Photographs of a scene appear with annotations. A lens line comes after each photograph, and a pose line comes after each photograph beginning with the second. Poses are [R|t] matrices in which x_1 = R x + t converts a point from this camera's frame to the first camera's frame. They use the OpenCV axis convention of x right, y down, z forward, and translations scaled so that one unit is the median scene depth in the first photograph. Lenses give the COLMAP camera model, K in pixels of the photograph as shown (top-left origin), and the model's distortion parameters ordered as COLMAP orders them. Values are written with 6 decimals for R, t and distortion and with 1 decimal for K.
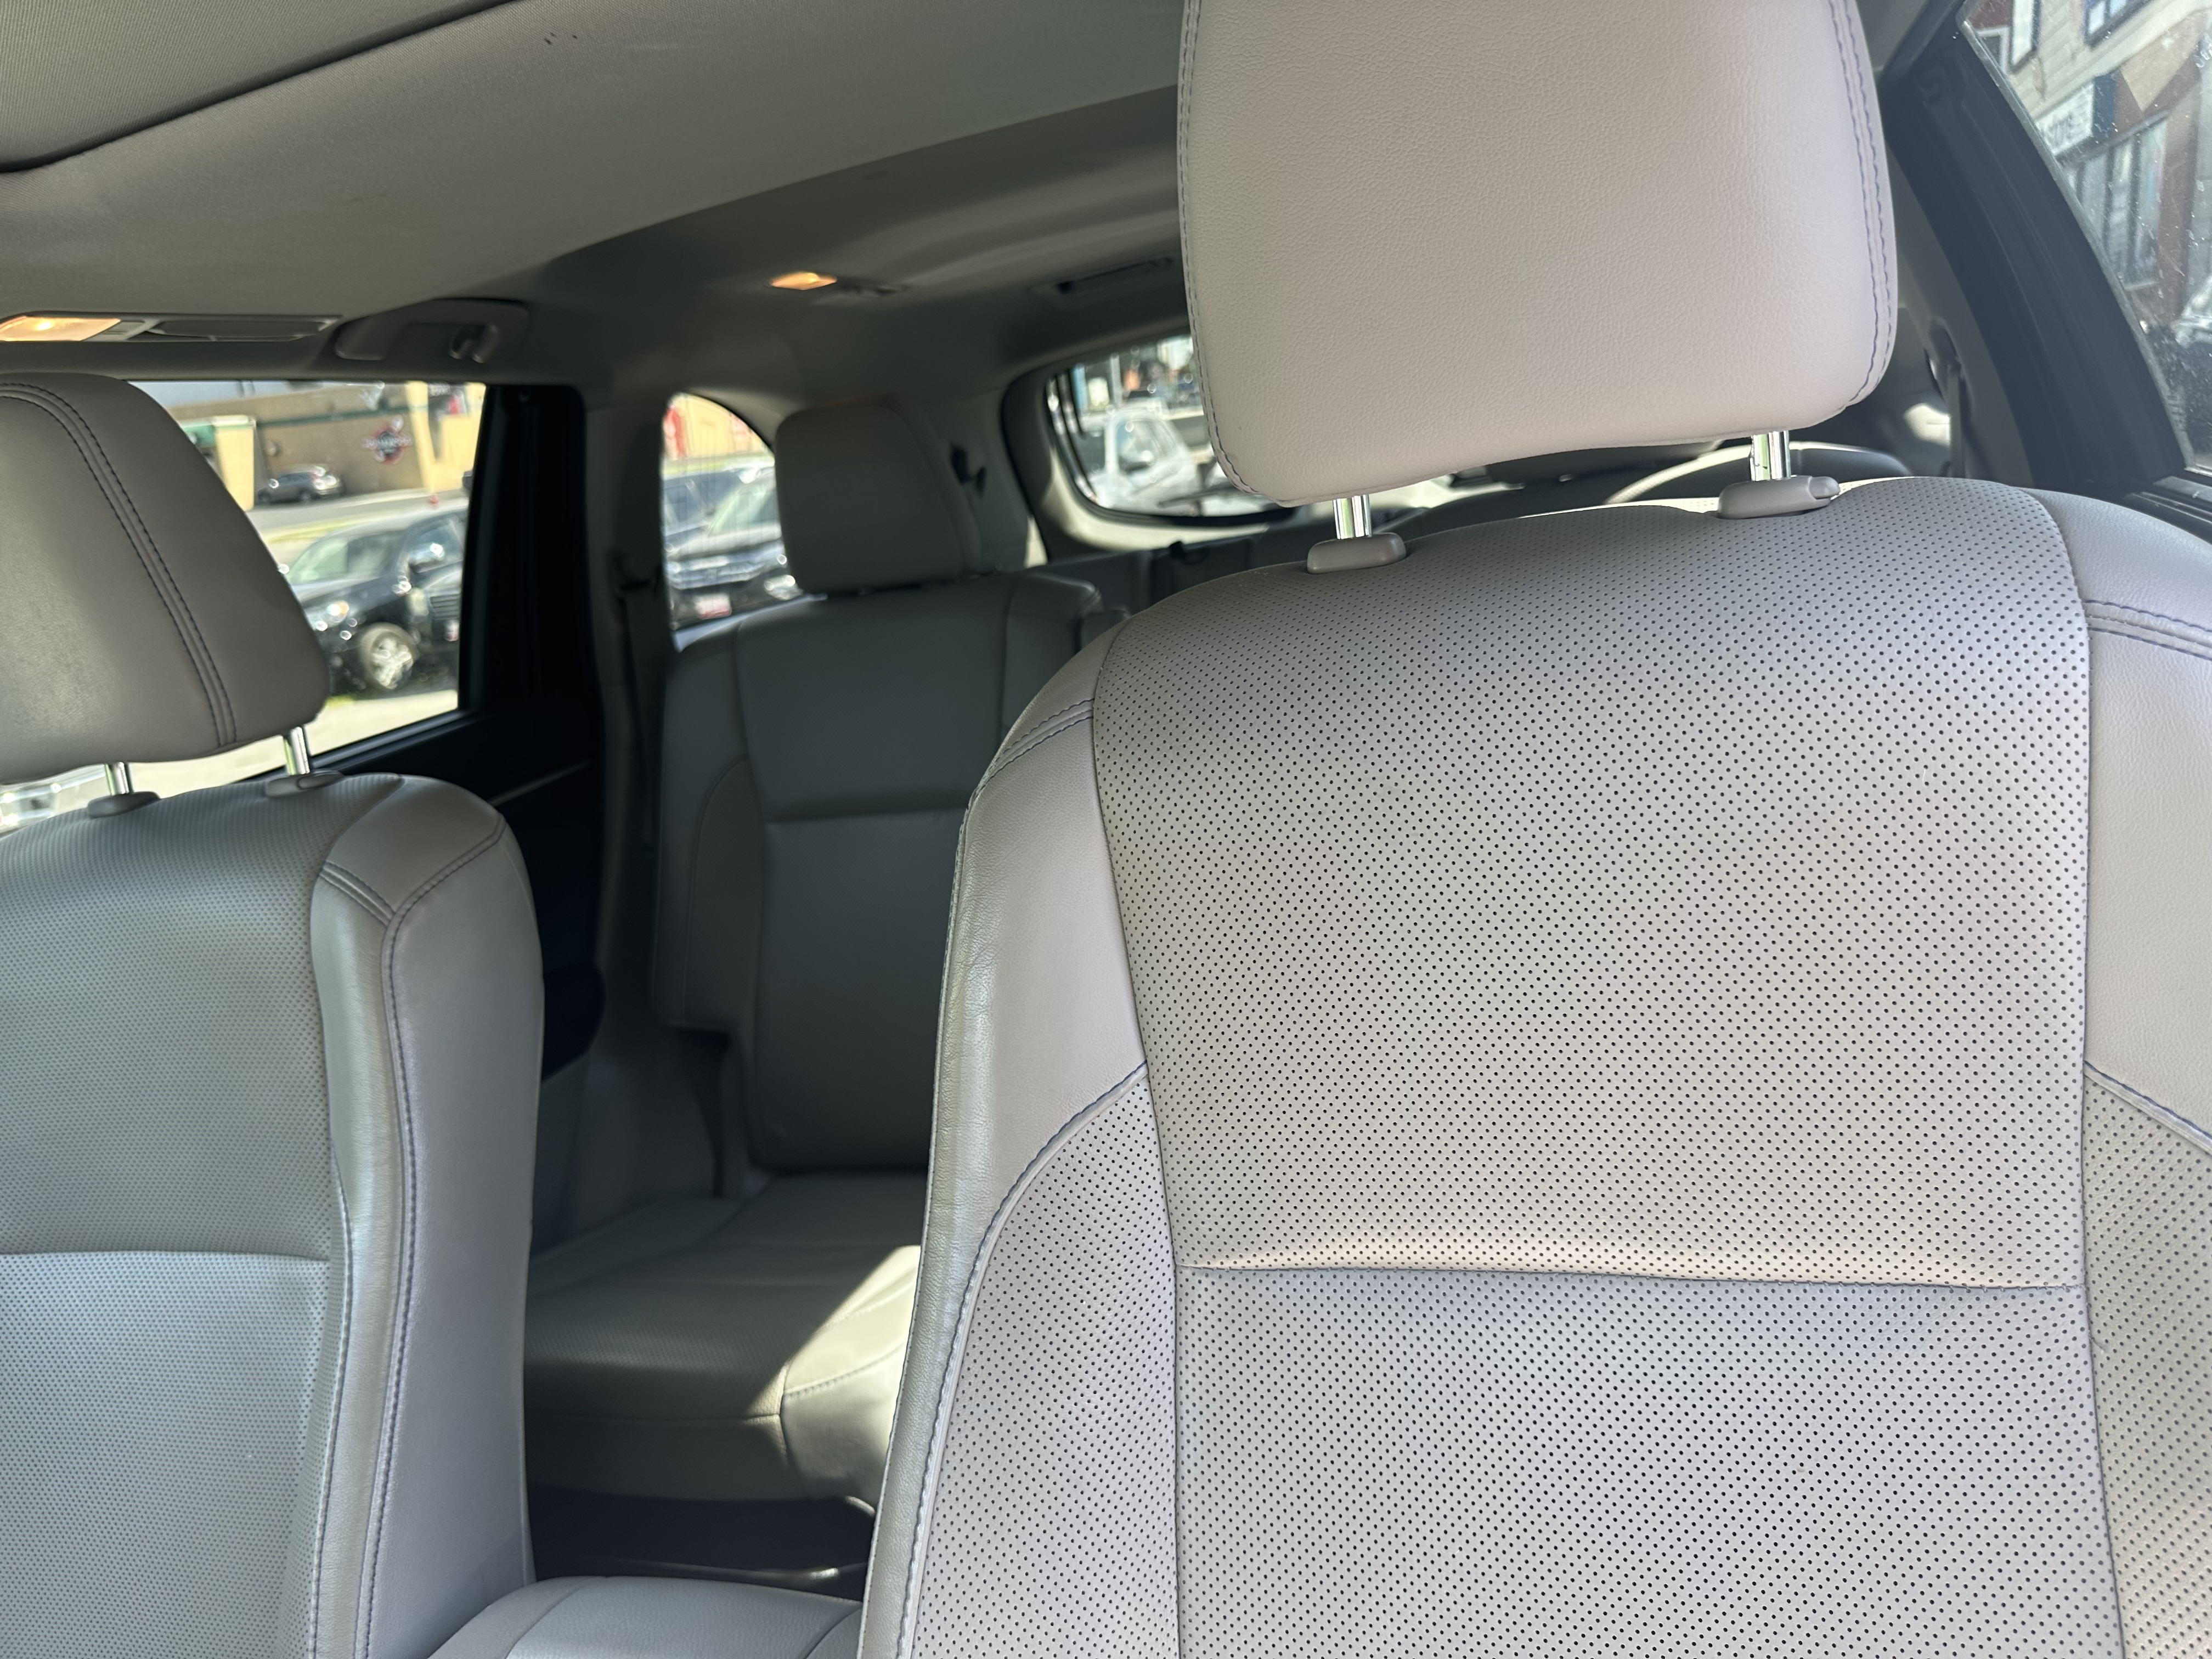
lens RADIAL K [[1545.0, 0, 1106.0], [0, 1545.0, 829.5], [0, 0, 1]] dist [0.007421, -0.001680]
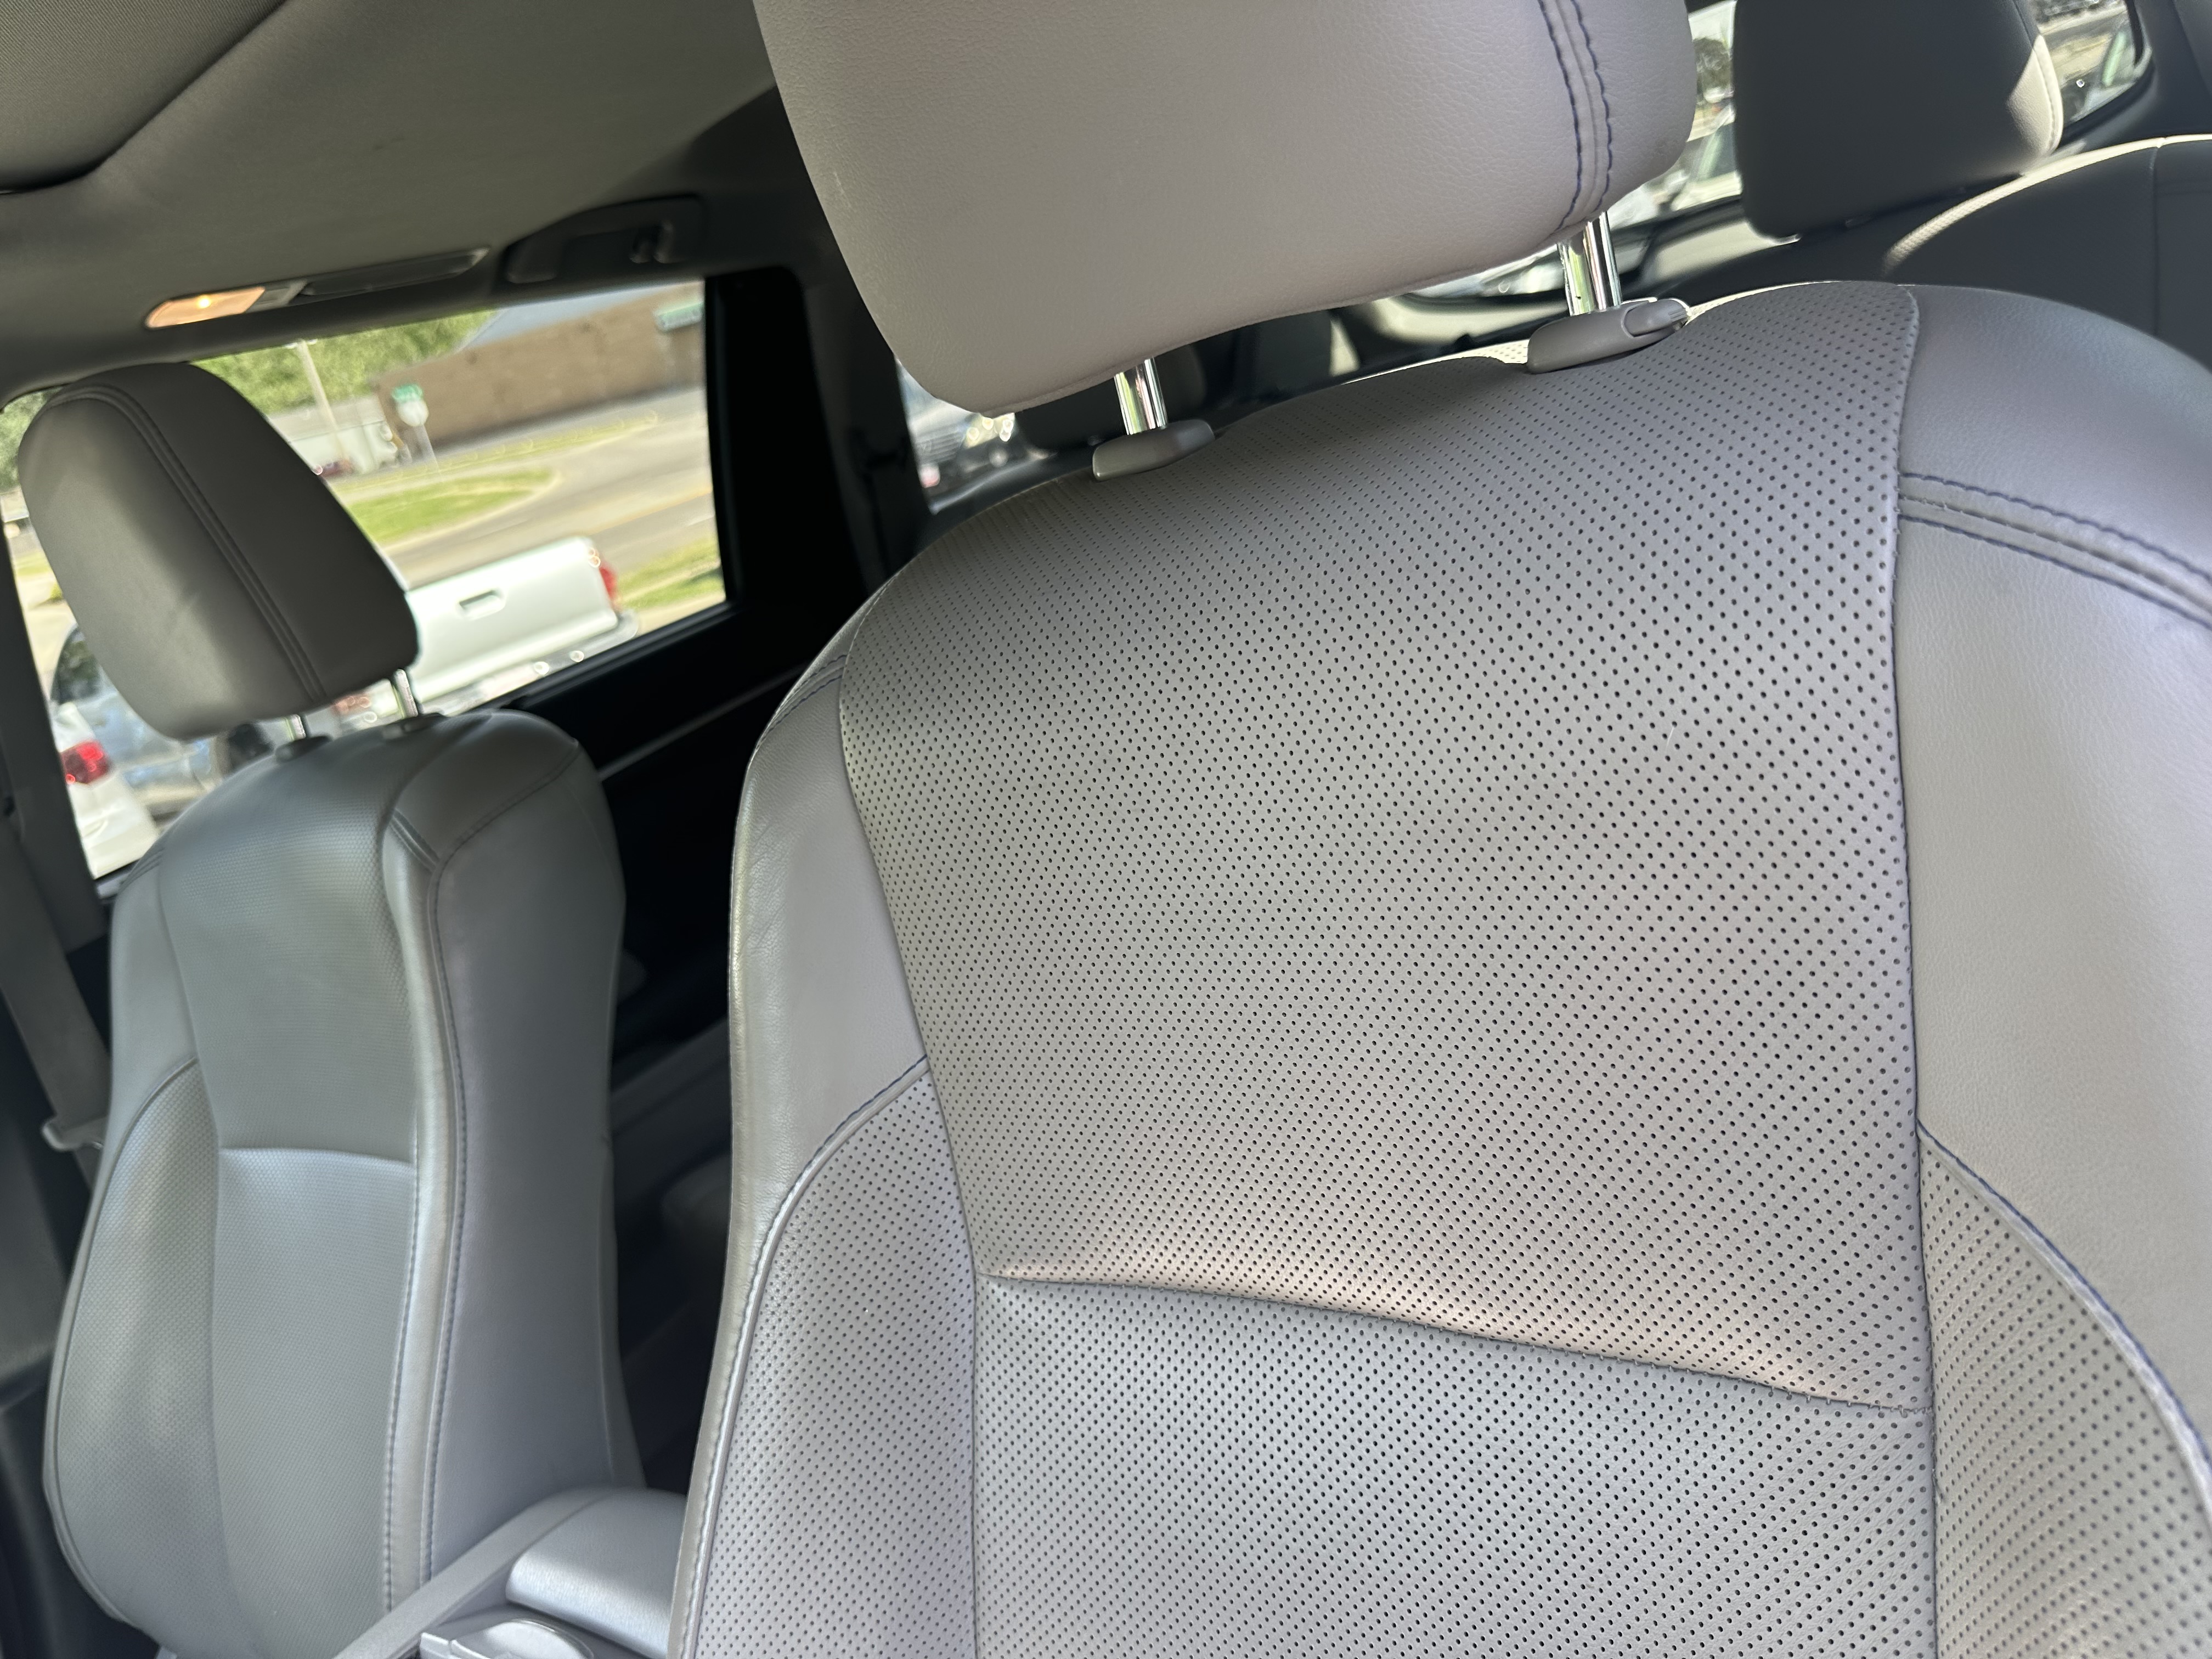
lens RADIAL K [[1557.9, 0, 1106.0], [0, 1557.9, 829.5], [0, 0, 1]] dist [-0.000821, -0.007569]
pose [[0.958625, -0.034341, -0.282592, 0.388628], [0.068196, 0.991495, 0.110850, -0.073869], [0.276382, -0.125535, 0.952814, 0.178932]]
